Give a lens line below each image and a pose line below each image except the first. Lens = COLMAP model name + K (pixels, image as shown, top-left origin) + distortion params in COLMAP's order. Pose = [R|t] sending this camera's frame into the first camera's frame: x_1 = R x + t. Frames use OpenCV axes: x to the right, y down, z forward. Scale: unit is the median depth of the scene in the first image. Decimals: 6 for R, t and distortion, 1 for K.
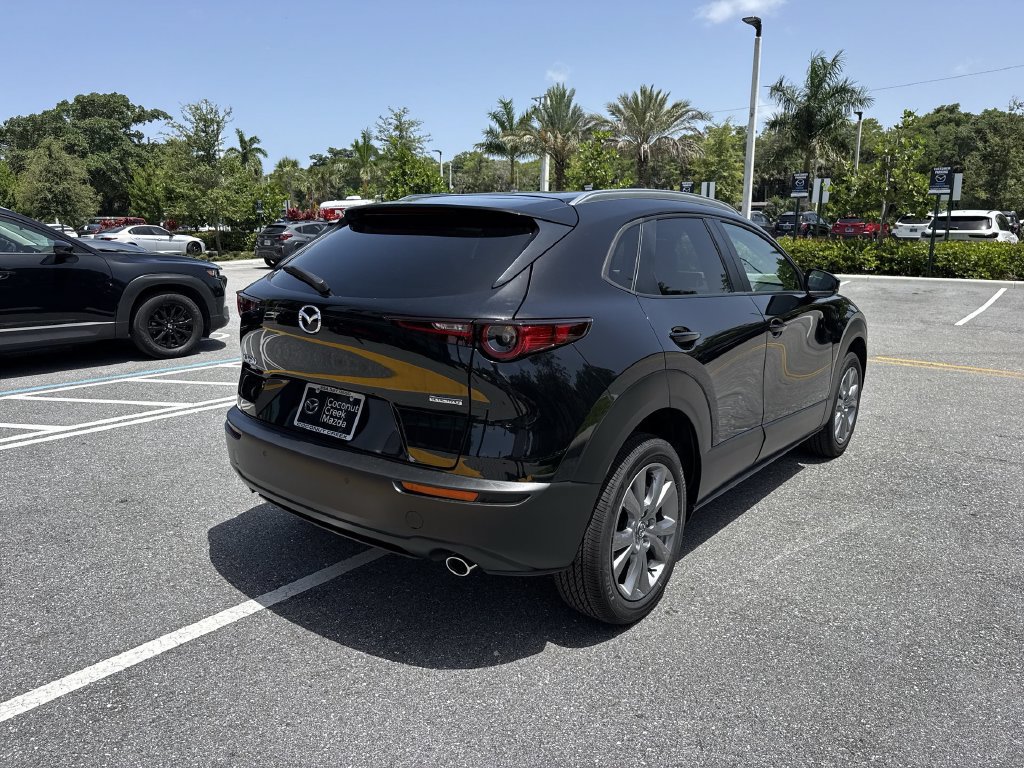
lens RADIAL K [[721.9, 0, 508.7], [0, 721.9, 386.3], [0, 0, 1]] dist [0.035517, -0.044912]
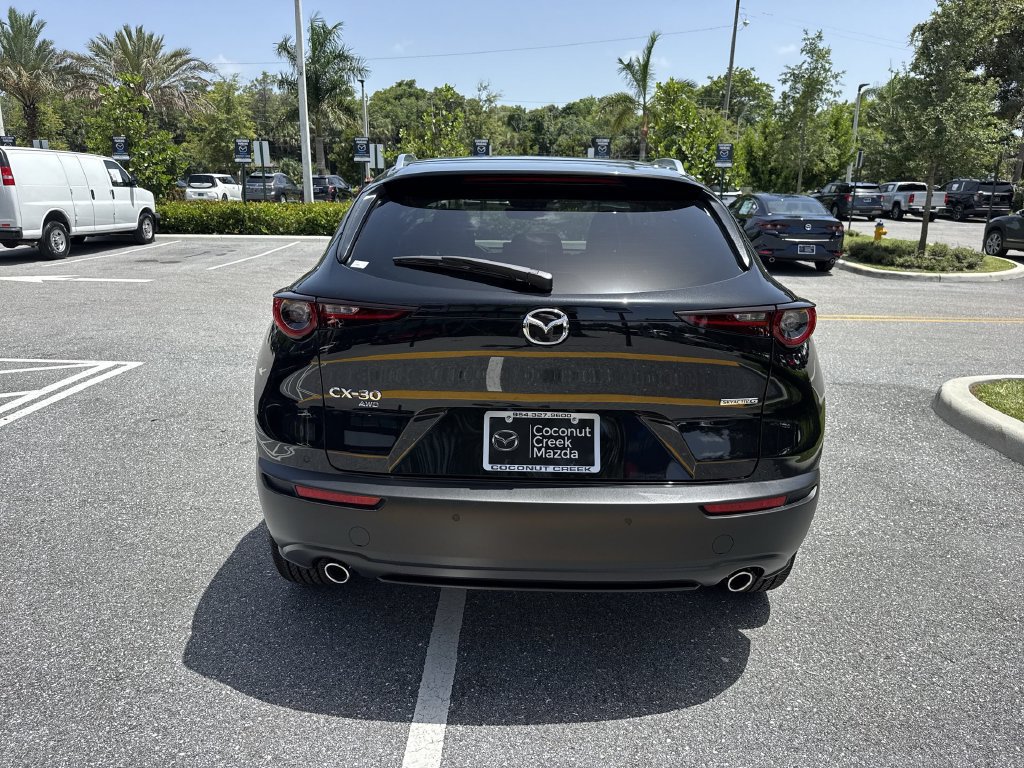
lens RADIAL K [[721.9, 0, 511.2], [0, 721.9, 385.6], [0, 0, 1]] dist [0.035517, -0.044912]
pose [[0.785944, -0.154371, 0.598716, -0.101999], [0.124616, 0.988009, 0.091160, -0.014015], [-0.605609, 0.002963, 0.795757, 0.057015]]
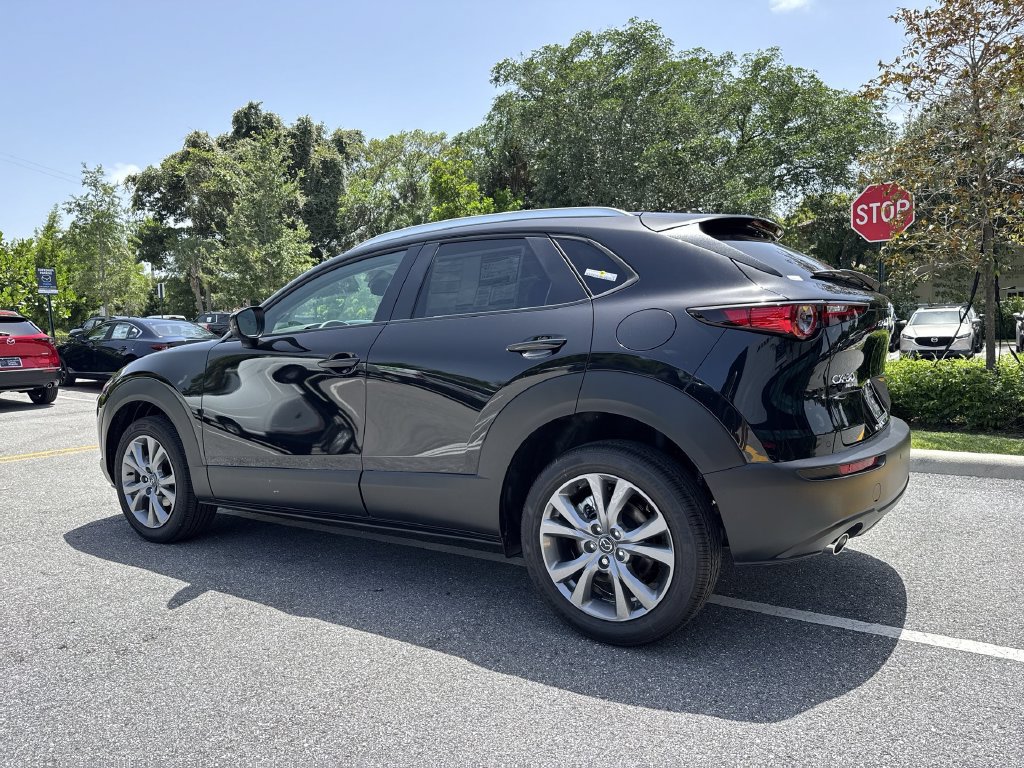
lens RADIAL K [[721.9, 0, 514.5], [0, 721.9, 385.2], [0, 0, 1]] dist [0.035517, -0.044912]
pose [[-0.098406, -0.081238, 0.991825, -0.180364], [0.237496, 0.965946, 0.102682, -0.032224], [-0.966391, 0.245659, -0.075761, 0.226720]]
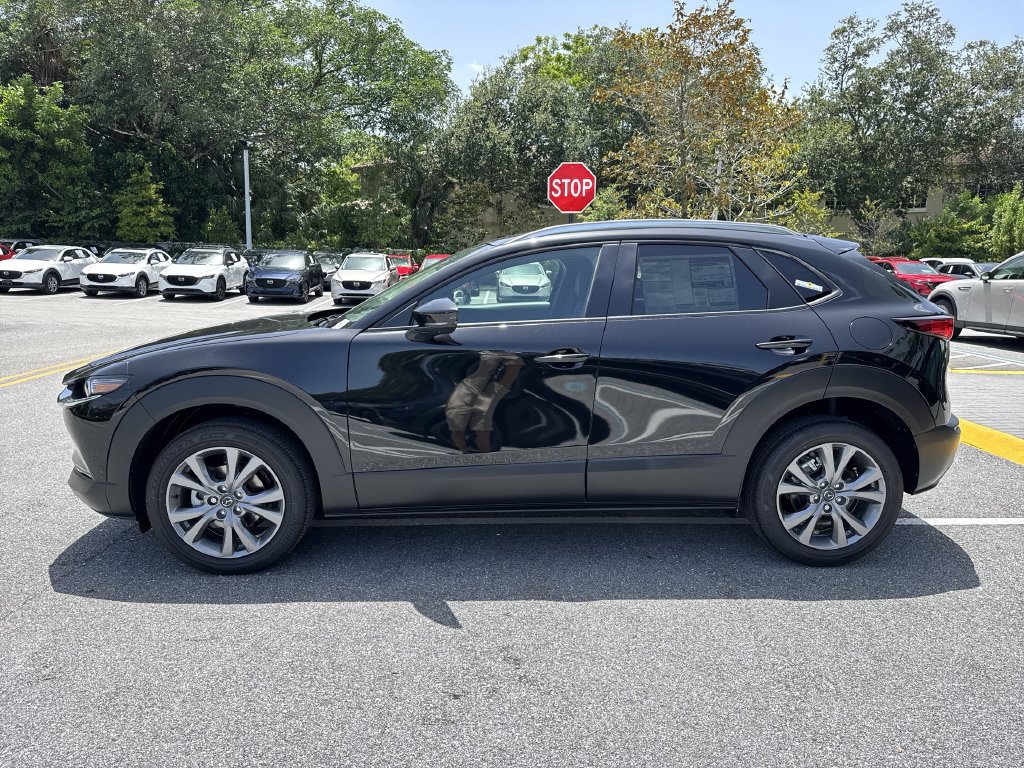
lens RADIAL K [[721.9, 0, 512.8], [0, 721.9, 385.3], [0, 0, 1]] dist [0.035517, -0.044912]
pose [[-0.659900, -0.146709, 0.736891, -0.126038], [0.140159, 0.939500, 0.312562, -0.078864], [-0.738165, 0.309542, -0.599414, 0.366562]]
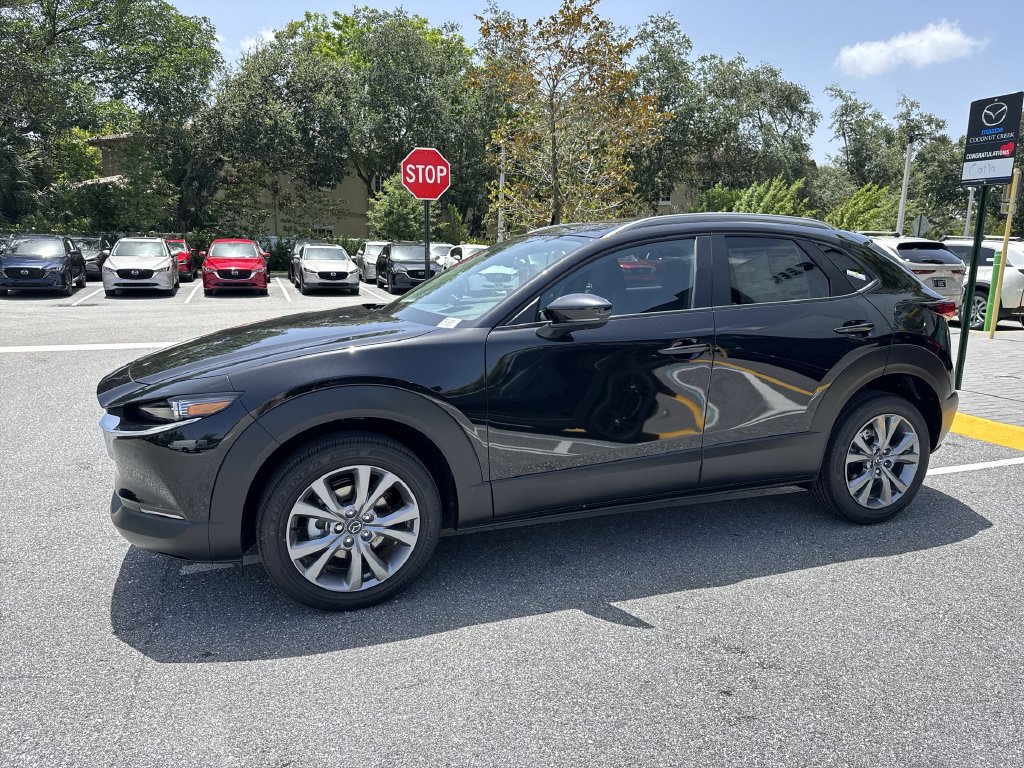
lens RADIAL K [[721.9, 0, 505.2], [0, 721.9, 379.6], [0, 0, 1]] dist [0.035517, -0.044912]
pose [[-0.859592, -0.112413, 0.498463, -0.056963], [0.086310, 0.929543, 0.358470, -0.089281], [-0.503640, 0.351160, -0.789325, 0.415556]]
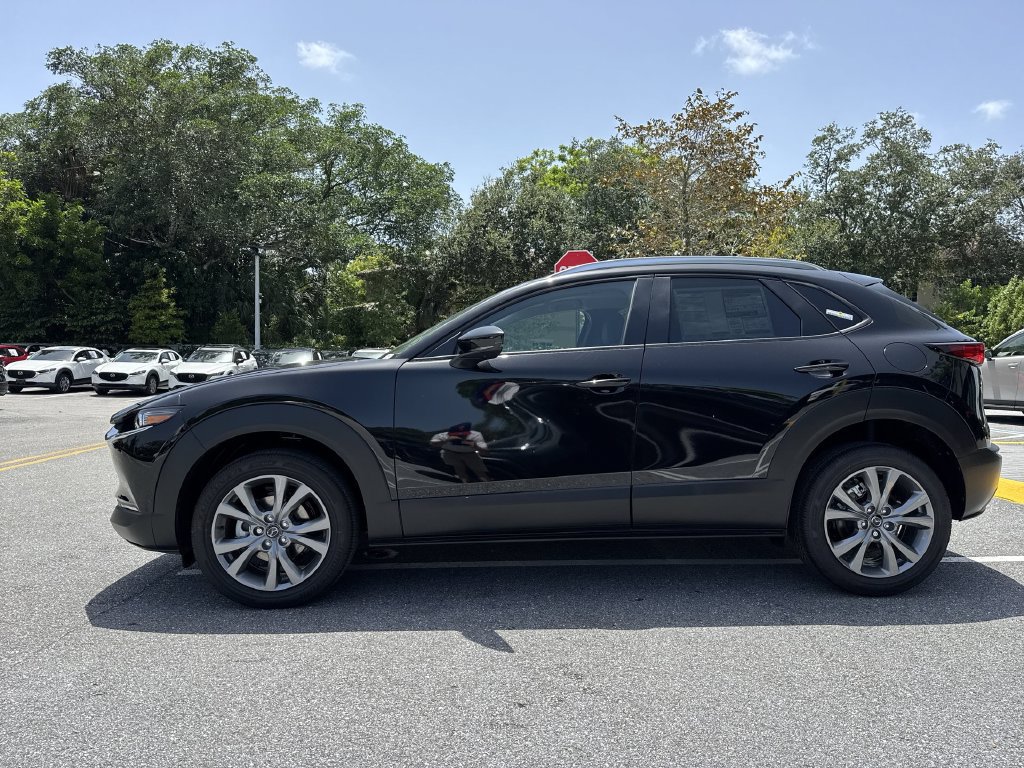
lens RADIAL K [[721.9, 0, 506.1], [0, 721.9, 386.6], [0, 0, 1]] dist [0.035517, -0.044912]
pose [[-0.655136, -0.033924, 0.754749, -0.122895], [0.156118, 0.971352, 0.179174, -0.063939], [-0.739205, 0.235213, -0.631071, 0.381353]]
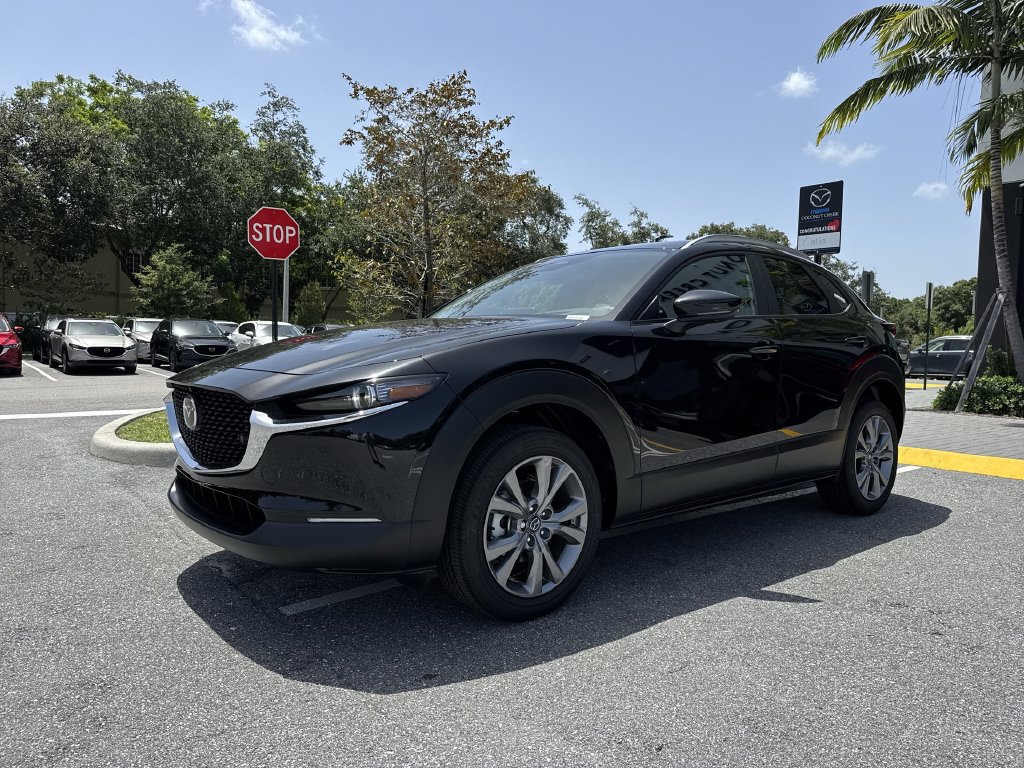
lens RADIAL K [[721.9, 0, 500.7], [0, 721.9, 378.9], [0, 0, 1]] dist [0.035517, -0.044912]
pose [[-0.977374, -0.041899, 0.207329, 0.022087], [0.013270, 0.966108, 0.257796, -0.071843], [-0.211104, 0.254714, -0.943693, 0.448838]]
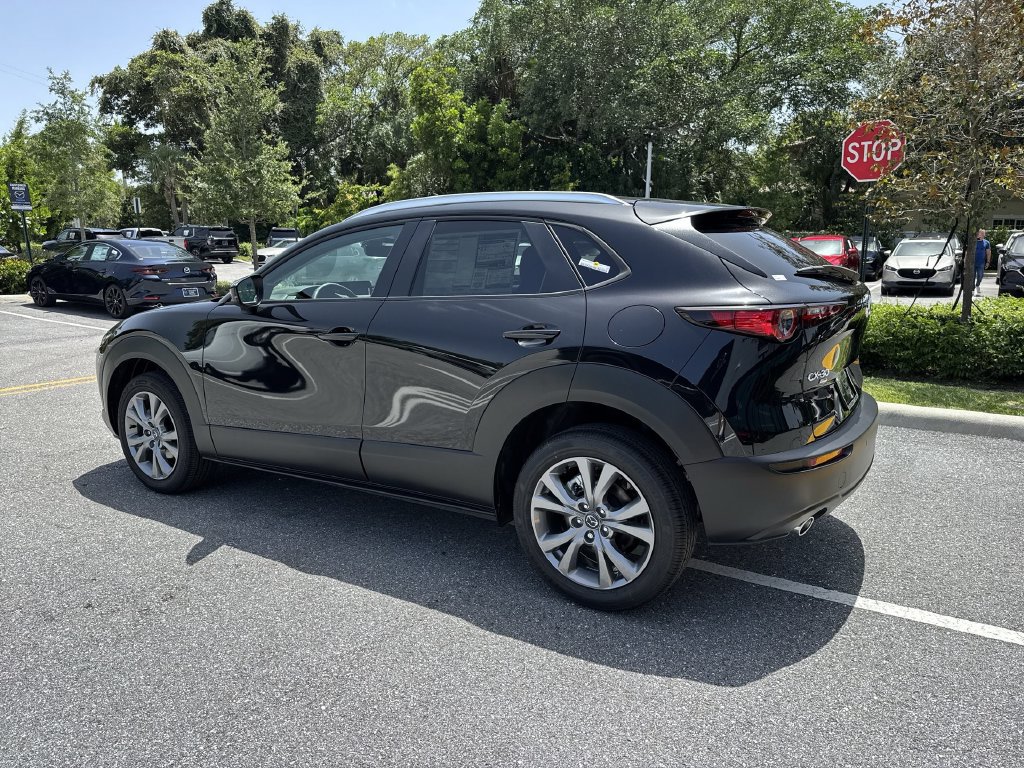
lens RADIAL K [[721.9, 0, 511.0], [0, 721.9, 385.8], [0, 0, 1]] dist [0.035517, -0.044912]
pose [[-0.116264, -0.197467, 0.973391, -0.185927], [0.220064, 0.950557, 0.219120, -0.047633], [-0.968532, 0.239684, -0.067060, 0.226423]]
